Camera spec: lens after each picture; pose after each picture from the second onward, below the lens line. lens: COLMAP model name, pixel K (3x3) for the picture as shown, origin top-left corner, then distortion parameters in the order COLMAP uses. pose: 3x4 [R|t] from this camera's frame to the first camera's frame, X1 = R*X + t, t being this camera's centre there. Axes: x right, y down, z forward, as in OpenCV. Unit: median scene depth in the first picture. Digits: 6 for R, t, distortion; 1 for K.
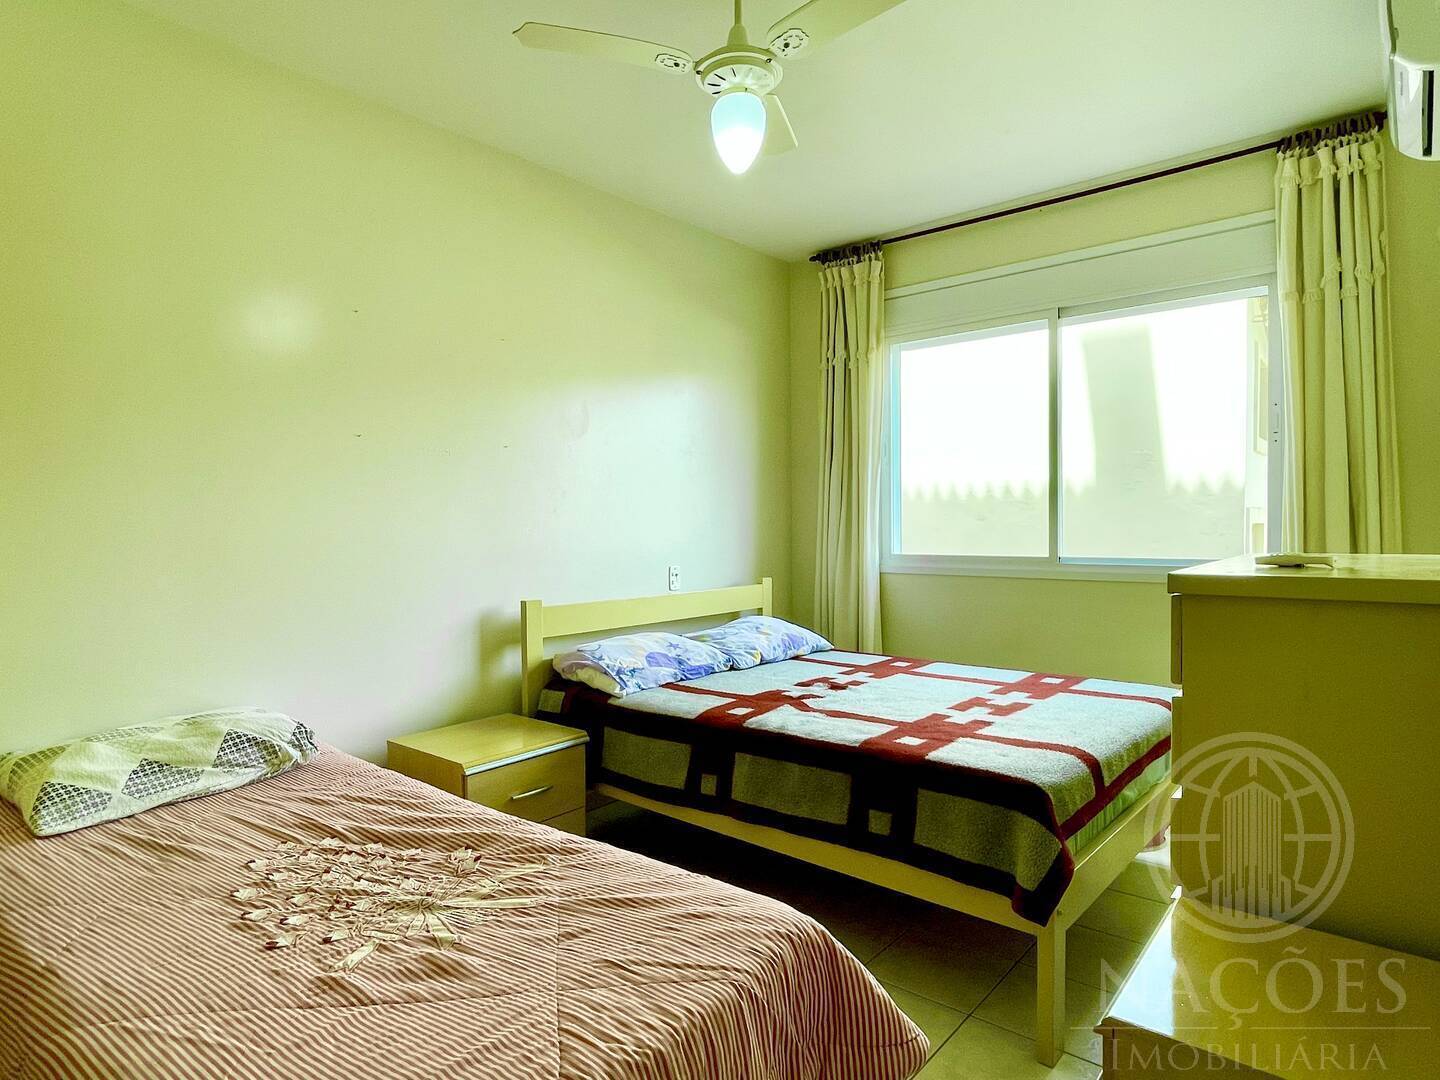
lens RADIAL K [[845.5, 0, 720.0], [0, 845.5, 540.0], [0, 0, 1]] dist [-0.000652, -0.020032]
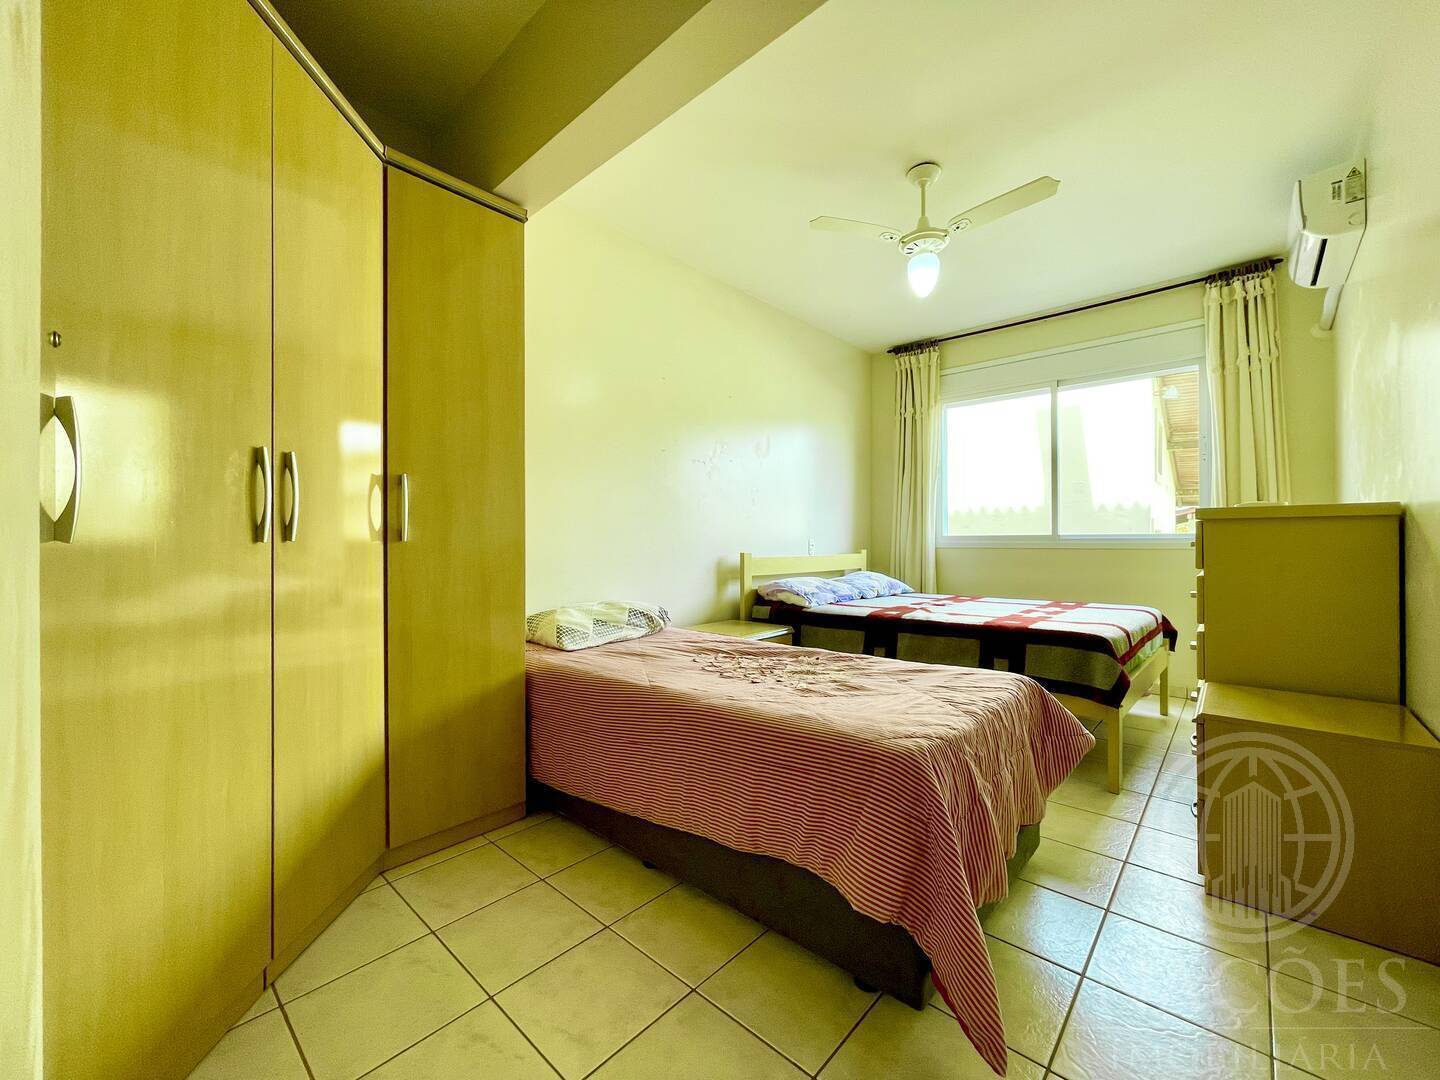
lens RADIAL K [[576.4, 0, 720.0], [0, 576.4, 540.0], [0, 0, 1]] dist [-0.035871, -0.000057]
pose [[0.997651, 0.009692, -0.067812, -0.209108], [-0.010727, 0.999831, -0.014911, 0.066904], [0.067656, 0.015604, 0.997587, -0.147137]]
